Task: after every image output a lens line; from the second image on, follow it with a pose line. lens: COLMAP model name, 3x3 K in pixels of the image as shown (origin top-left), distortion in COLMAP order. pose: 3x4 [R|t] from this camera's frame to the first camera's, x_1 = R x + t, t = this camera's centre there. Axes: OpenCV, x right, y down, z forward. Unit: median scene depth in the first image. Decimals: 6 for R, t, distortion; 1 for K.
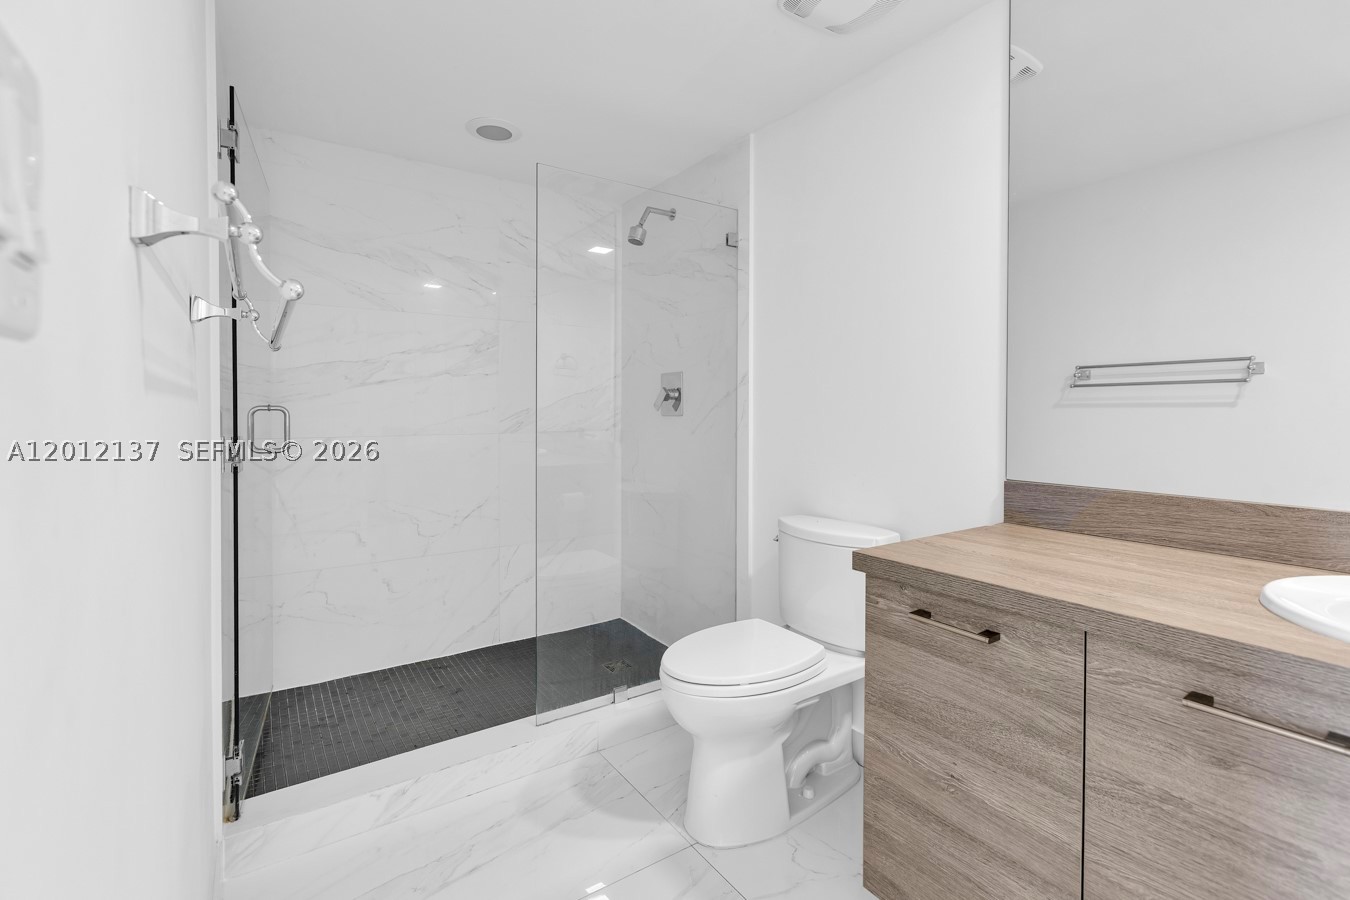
lens RADIAL K [[612.0, 0, 670.2], [0, 612.0, 414.4], [0, 0, 1]] dist [0.000611, -0.000965]
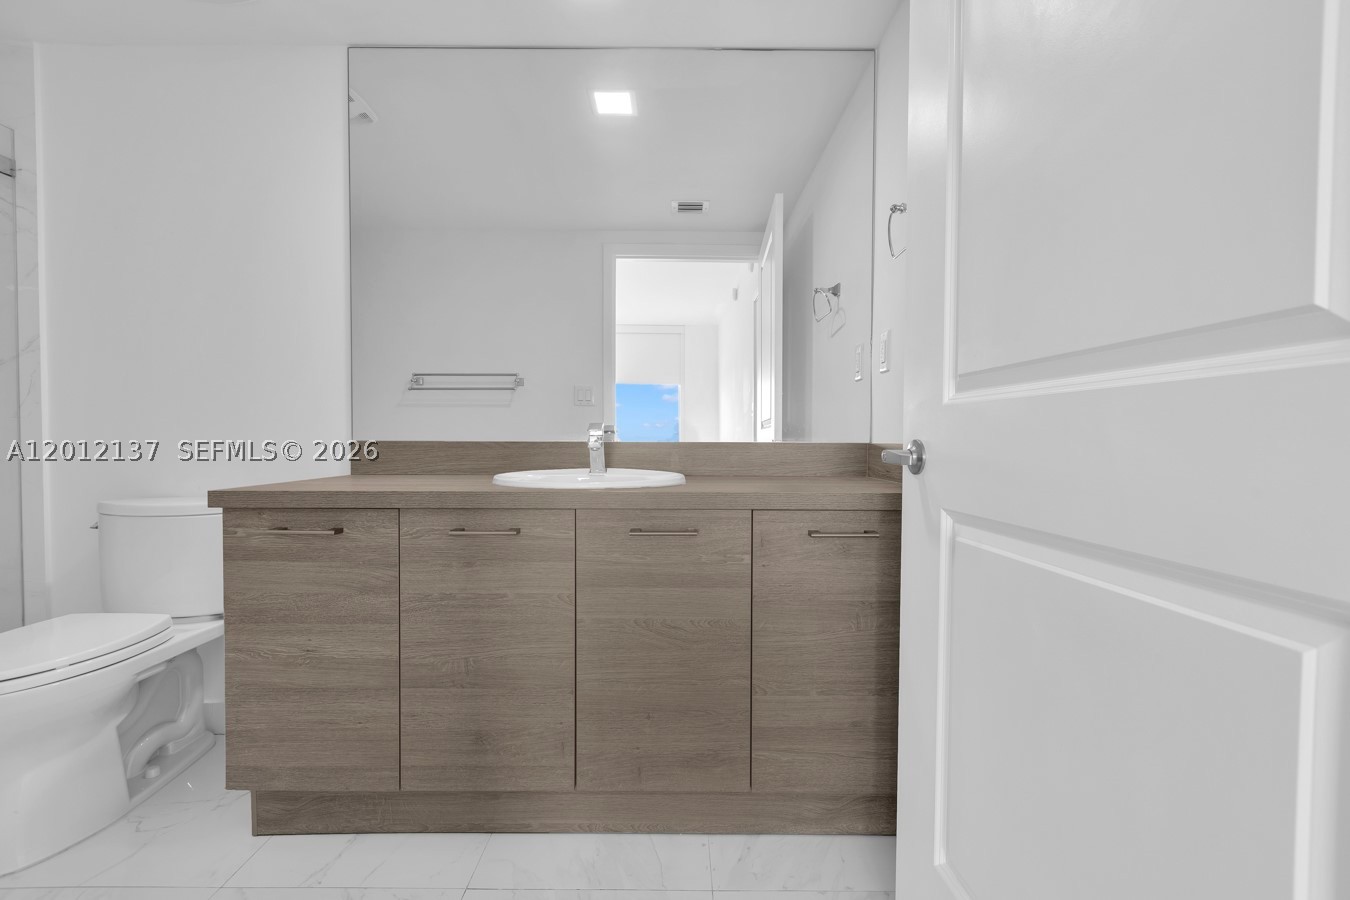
lens RADIAL K [[603.4, 0, 677.0], [0, 603.4, 457.4], [0, 0, 1]] dist [0.000585, -0.000552]
pose [[0.559889, -0.020347, 0.828318, -0.131152], [0.002458, 0.999735, 0.022896, 0.149435], [-0.828564, -0.010783, 0.559791, -0.311679]]
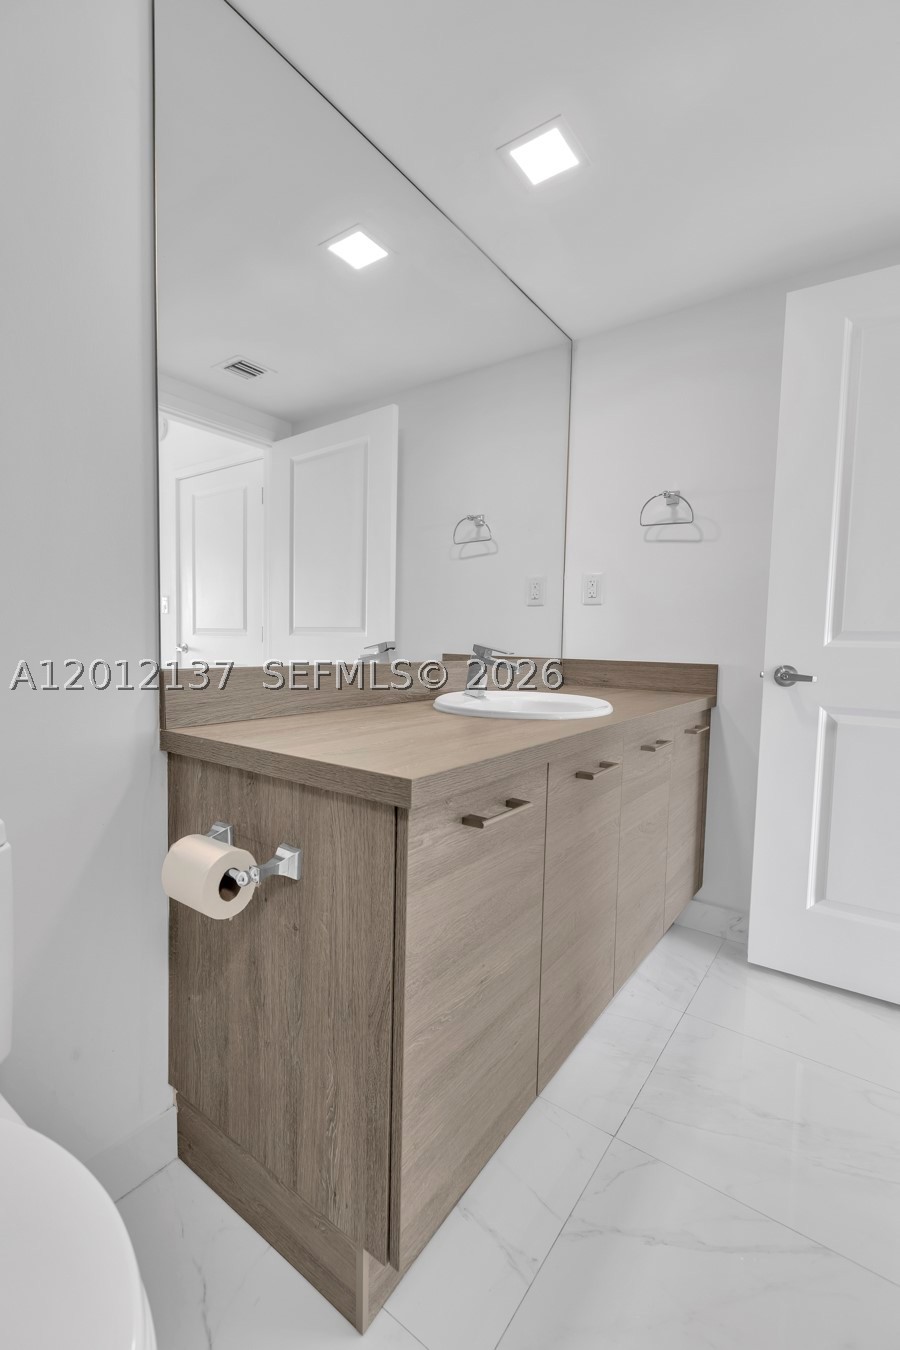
lens RADIAL K [[599.2, 0, 443.9], [0, 599.2, 676.5], [0, 0, 1]] dist [0.003467, 0.000723]
pose [[-0.331100, -0.068537, 0.941103, -0.288130], [-0.017049, 0.997630, 0.066655, 0.083370], [-0.943442, 0.006024, -0.331484, 1.235733]]
